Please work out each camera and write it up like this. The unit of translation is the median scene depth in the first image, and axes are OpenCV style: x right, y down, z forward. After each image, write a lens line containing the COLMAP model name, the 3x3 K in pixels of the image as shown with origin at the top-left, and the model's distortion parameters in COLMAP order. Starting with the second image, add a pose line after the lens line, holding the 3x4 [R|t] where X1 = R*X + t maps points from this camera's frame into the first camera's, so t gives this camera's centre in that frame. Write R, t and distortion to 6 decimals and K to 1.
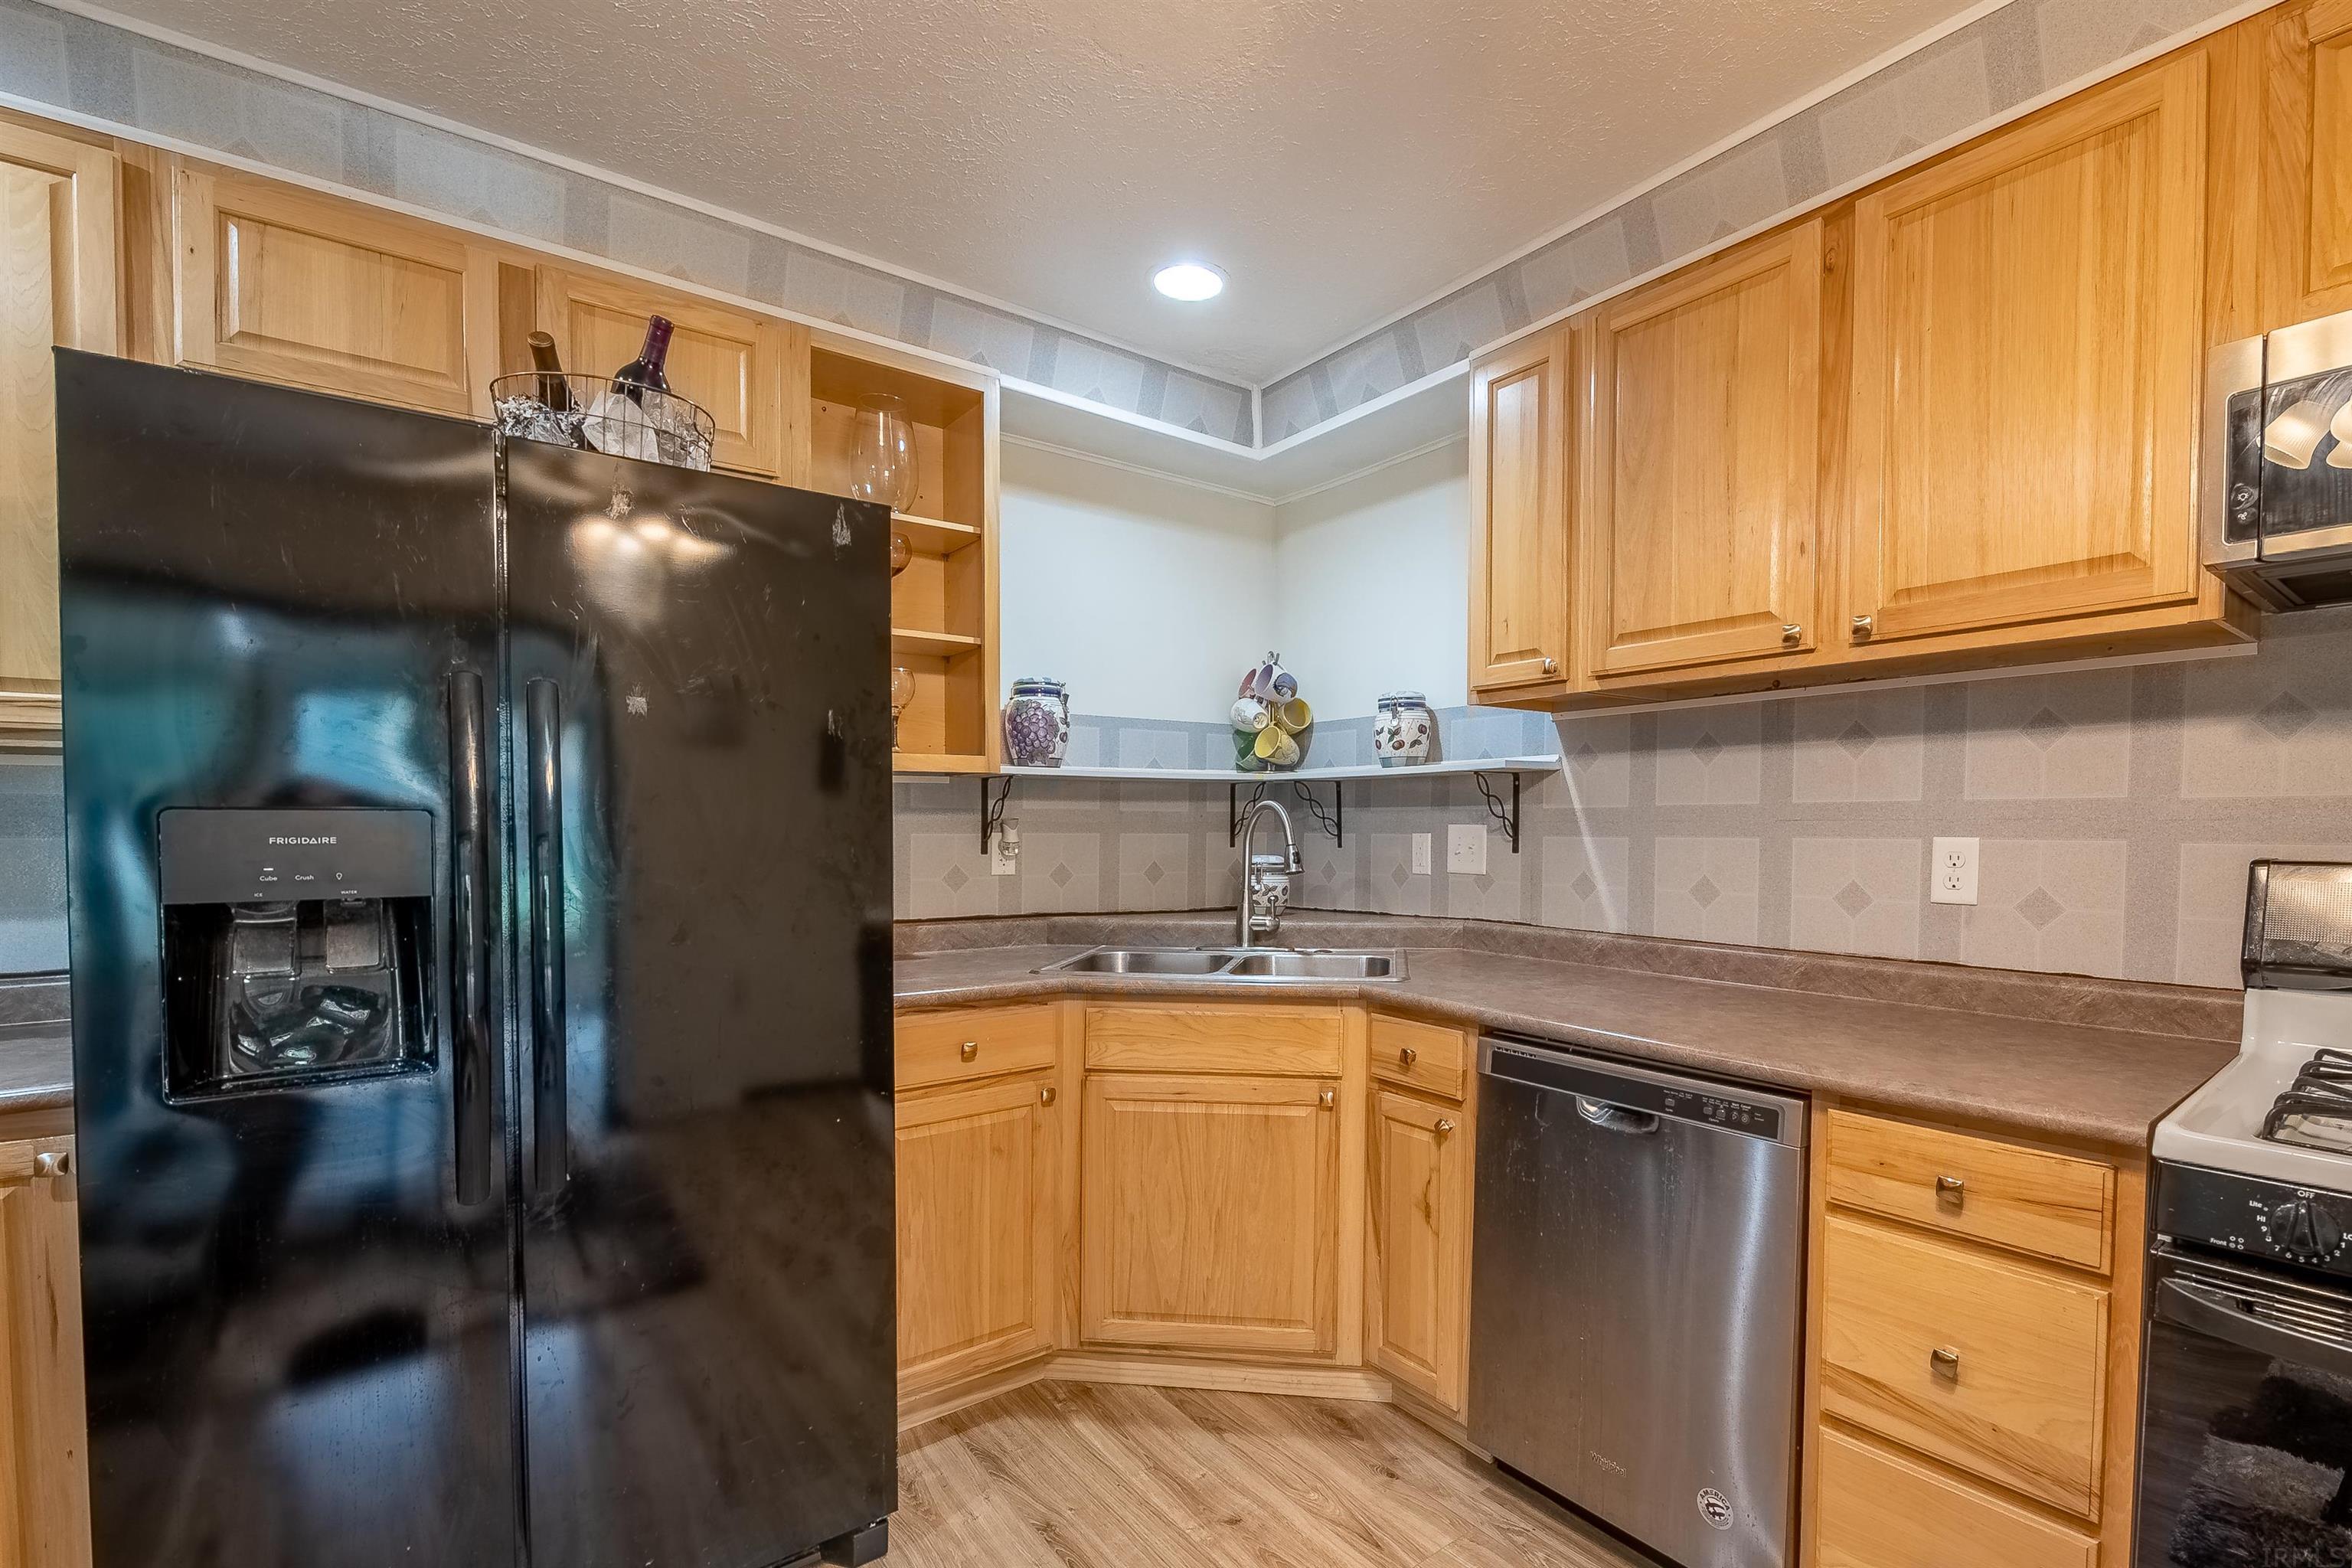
lens RADIAL K [[1055.4, 0, 1289.2], [0, 1055.4, 904.8], [0, 0, 1]] dist [-0.009782, -0.000549]
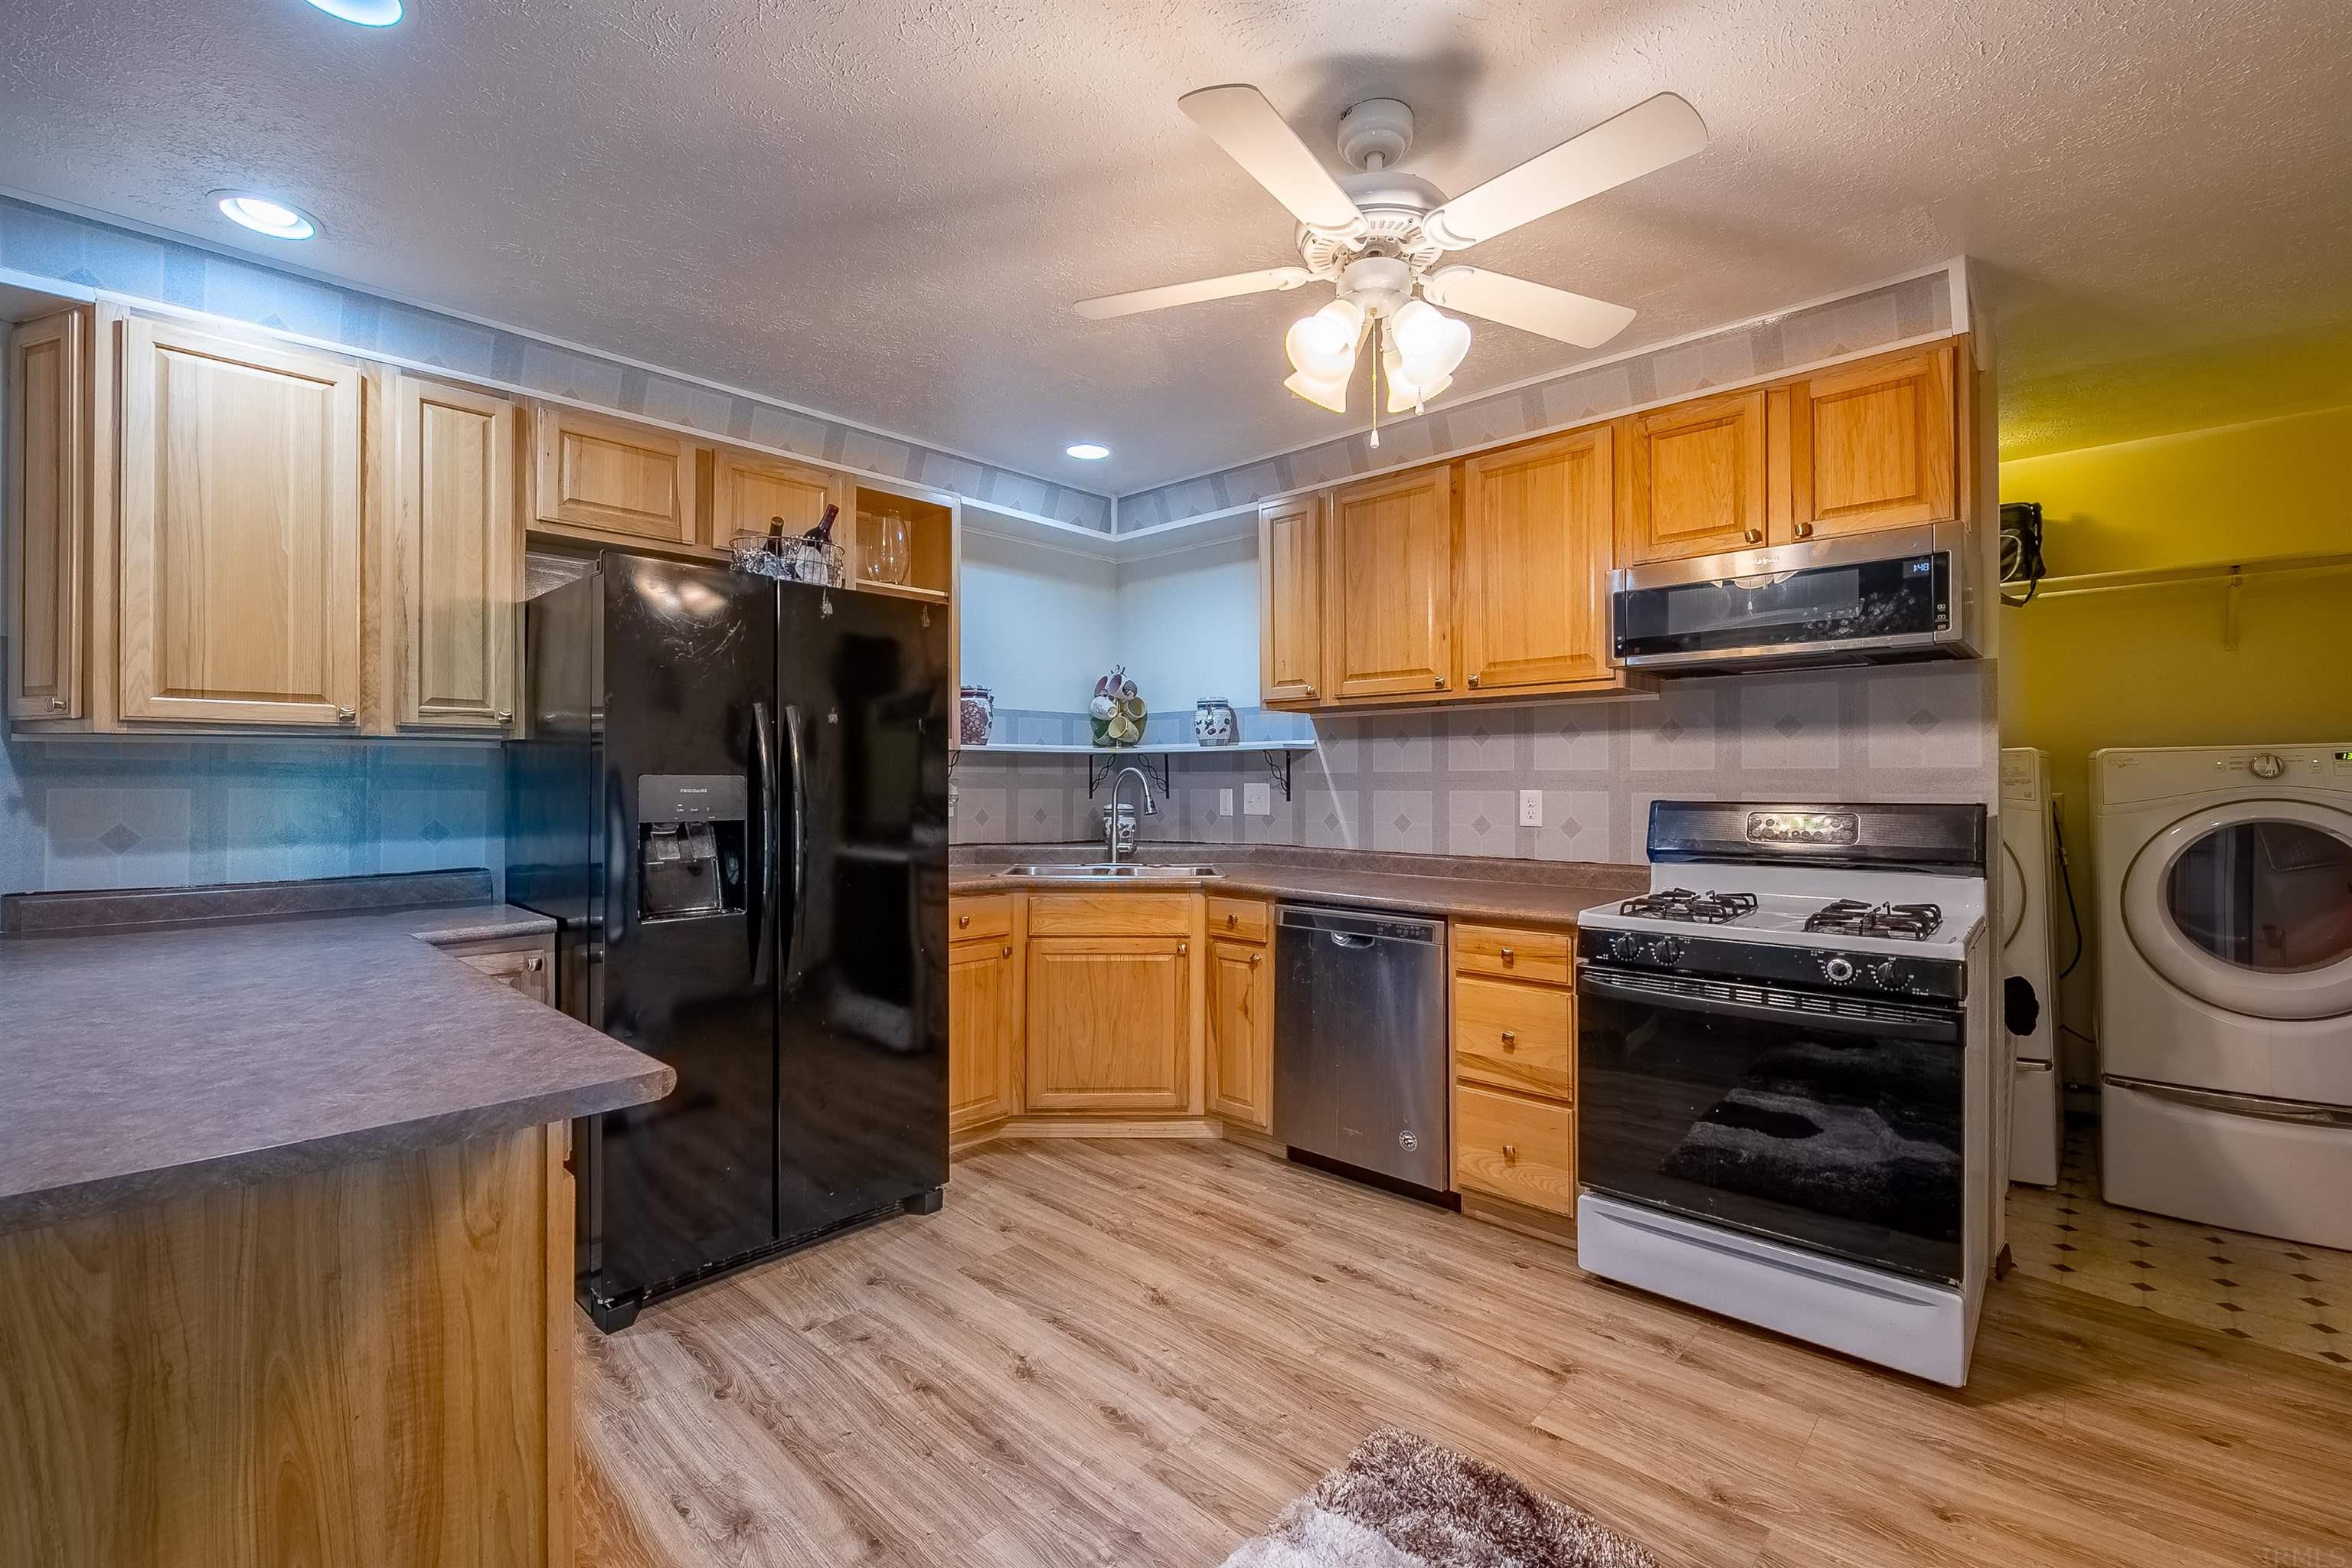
lens RADIAL K [[1022.1, 0, 1159.2], [0, 1022.1, 789.8], [0, 0, 1]] dist [-0.004213, -0.000147]
pose [[0.993423, 0.002556, 0.114475, -0.180314], [0.005566, 0.997491, -0.070580, 0.047817], [-0.114369, 0.070753, 0.990916, -0.584137]]
